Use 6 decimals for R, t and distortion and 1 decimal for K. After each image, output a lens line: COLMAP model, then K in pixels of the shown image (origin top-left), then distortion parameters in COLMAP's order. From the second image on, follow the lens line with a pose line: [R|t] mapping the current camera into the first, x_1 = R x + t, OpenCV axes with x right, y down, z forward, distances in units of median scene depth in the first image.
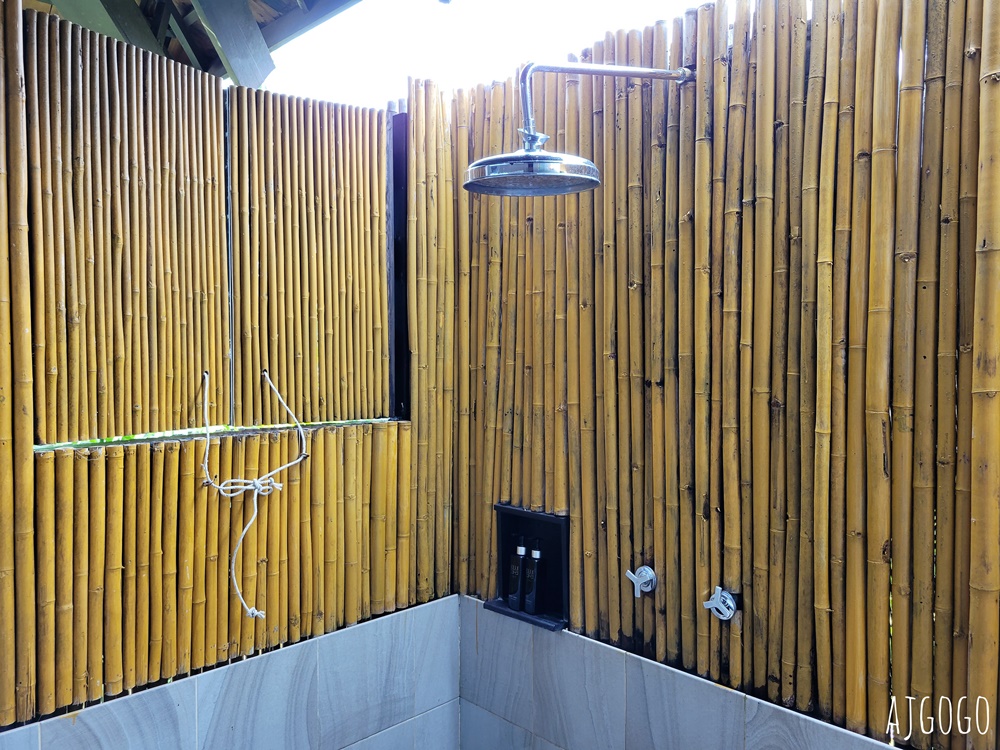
lens RADIAL K [[756.0, 0, 496.5], [0, 756.0, 367.4], [0, 0, 1]] dist [0.049118, -0.039978]
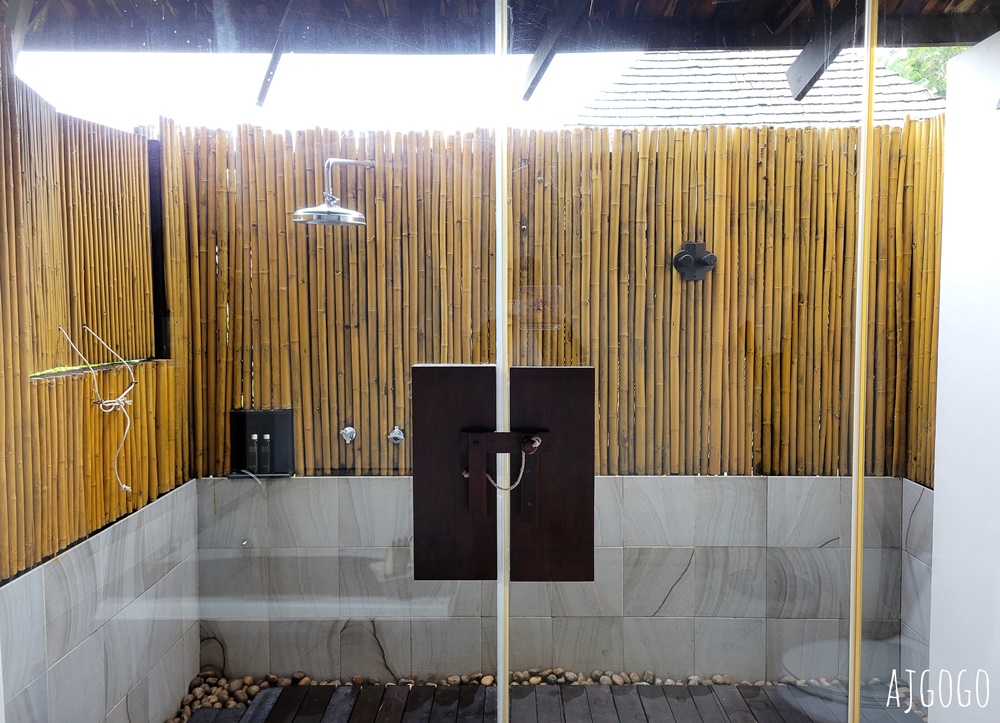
lens RADIAL K [[757.2, 0, 491.8], [0, 757.2, 344.6], [0, 0, 1]] dist [0.027502, 0.005854]
pose [[0.712591, -0.037226, 0.700592, -0.861453], [0.020830, 0.999274, 0.031909, 0.013237], [-0.701271, -0.008145, 0.712848, -0.559392]]
